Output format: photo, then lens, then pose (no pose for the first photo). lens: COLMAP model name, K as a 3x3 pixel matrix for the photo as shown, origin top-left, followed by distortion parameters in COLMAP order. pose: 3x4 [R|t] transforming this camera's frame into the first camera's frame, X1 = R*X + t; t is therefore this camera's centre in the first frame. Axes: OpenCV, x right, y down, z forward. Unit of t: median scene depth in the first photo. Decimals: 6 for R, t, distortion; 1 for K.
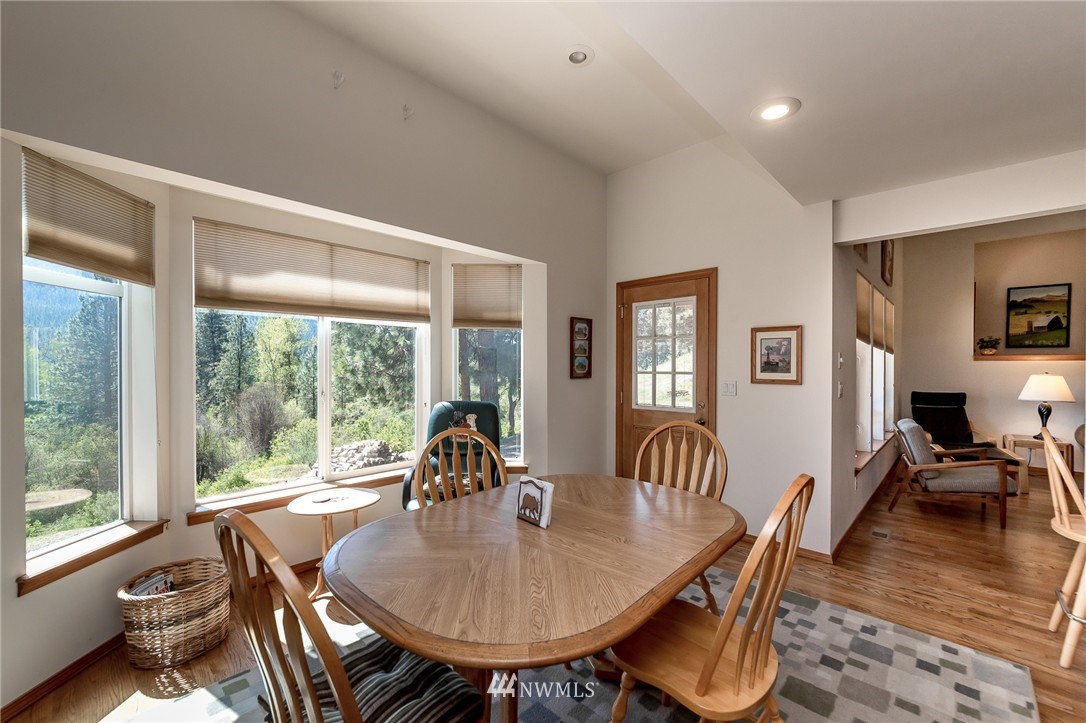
lens RADIAL K [[439.6, 0, 540.3], [0, 439.6, 372.2], [0, 0, 1]] dist [-0.011253, 0.003369]
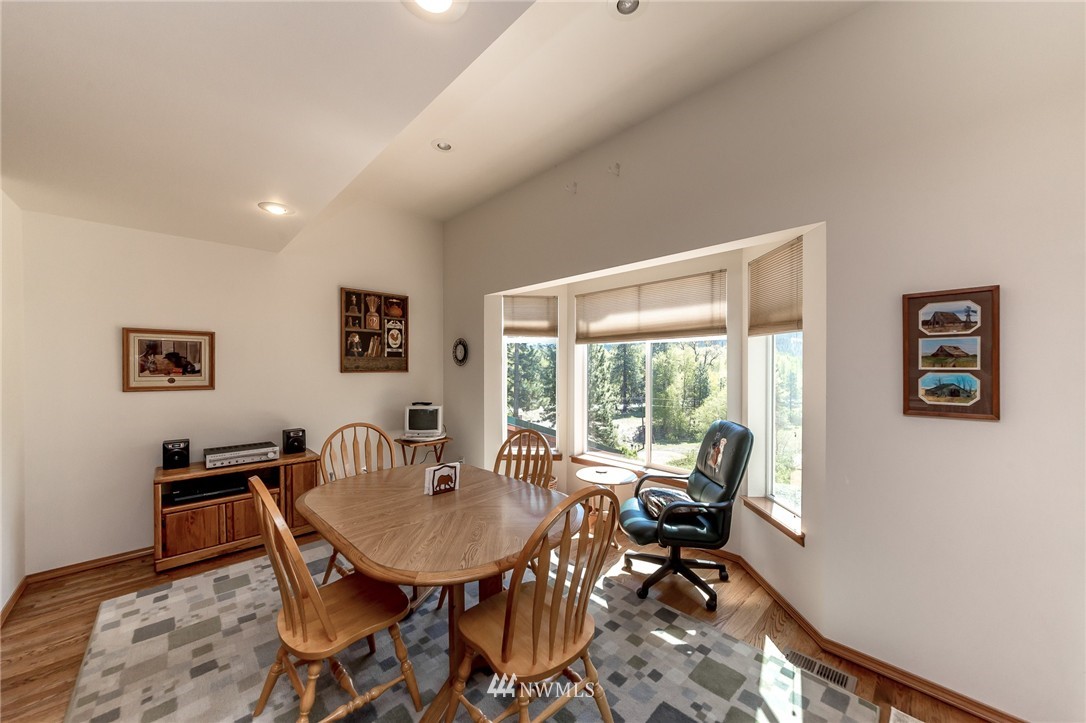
lens RADIAL K [[385.0, 0, 538.3], [0, 385.0, 371.1], [0, 0, 1]] dist [-0.015205, 0.005123]
pose [[-0.032904, 0.008620, -0.999421, 0.531228], [-0.017397, 0.999806, 0.009196, -0.032208], [0.999307, 0.017690, -0.032747, 0.578986]]
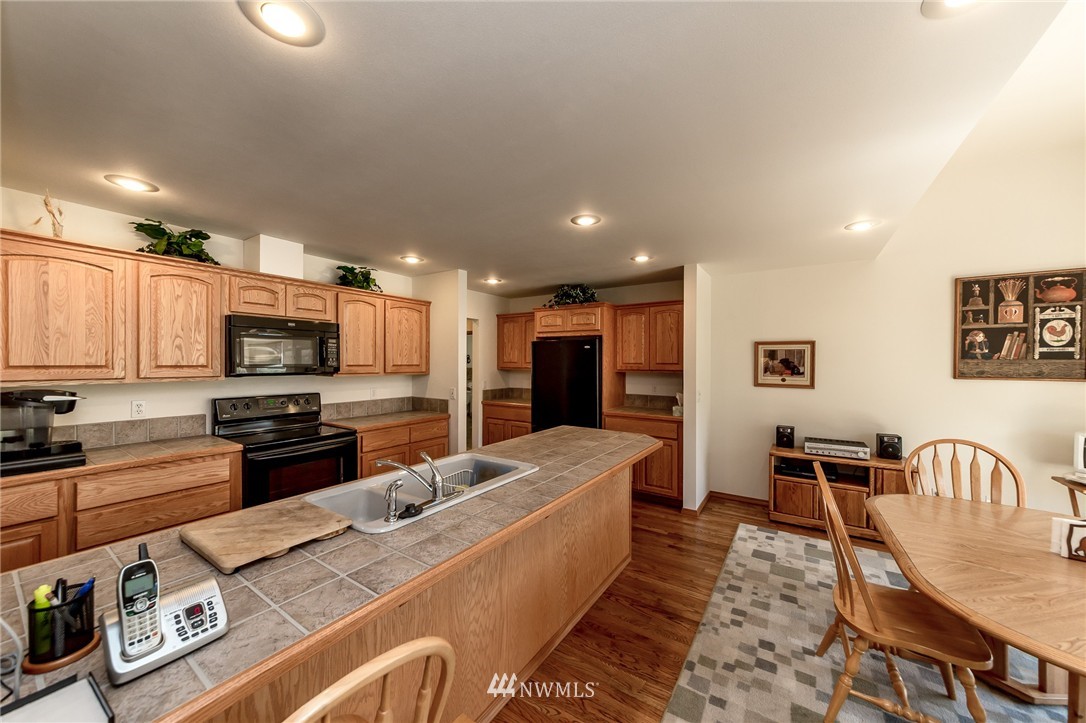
lens RADIAL K [[385.0, 0, 544.6], [0, 385.0, 361.4], [0, 0, 1]] dist [-0.015205, 0.005123]
pose [[-0.983783, -0.010636, -0.179048, 0.590981], [-0.013477, 0.999802, 0.014654, -0.048158], [0.178857, 0.016830, -0.983731, 0.697510]]
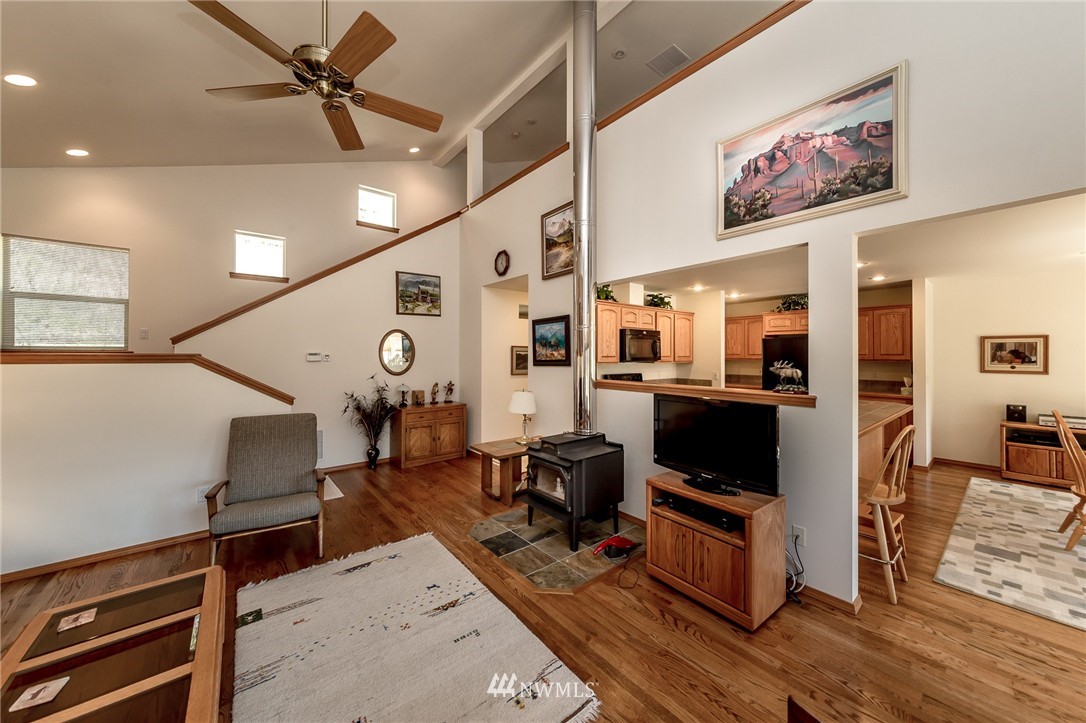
lens RADIAL K [[385.0, 0, 543.2], [0, 385.0, 351.7], [0, 0, 1]] dist [-0.015205, 0.005123]
pose [[-0.992445, -0.004842, 0.122597, 1.138164], [-0.003579, 0.999938, 0.010516, -0.050549], [-0.122640, 0.009997, -0.992401, 1.215171]]
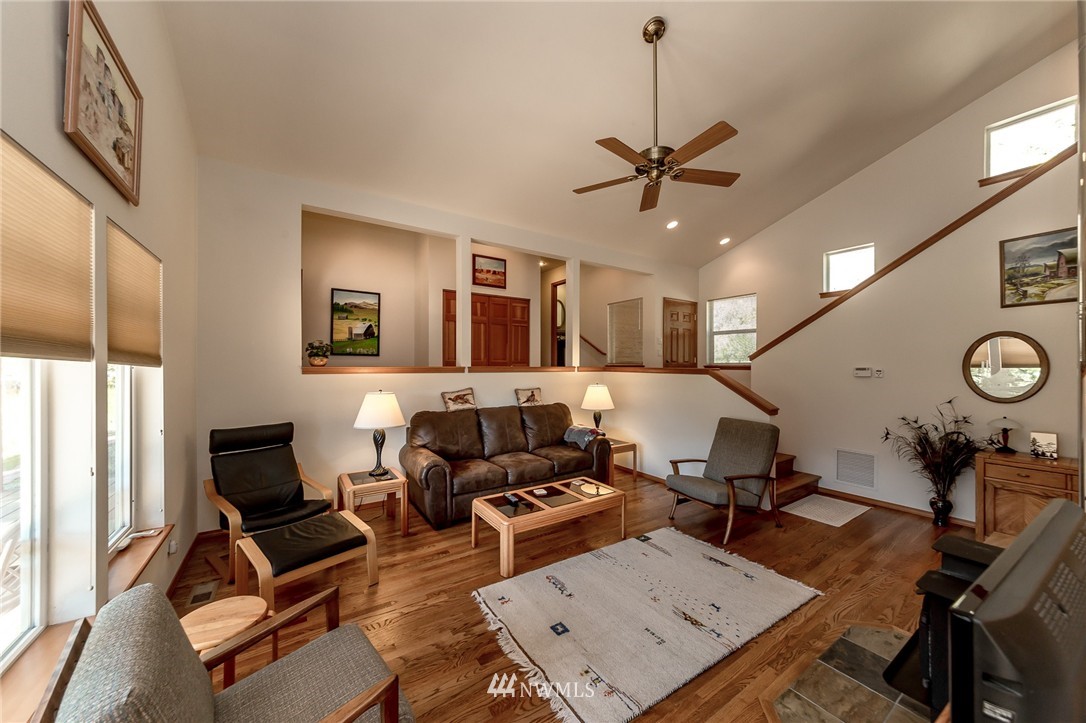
lens RADIAL K [[385.0, 0, 542.8], [0, 385.0, 363.4], [0, 0, 1]] dist [-0.015205, 0.005123]
pose [[0.214571, 0.002409, 0.976705, 0.734440], [0.015603, 0.999861, -0.005894, -0.051257], [-0.976584, 0.016504, 0.214504, 0.756002]]
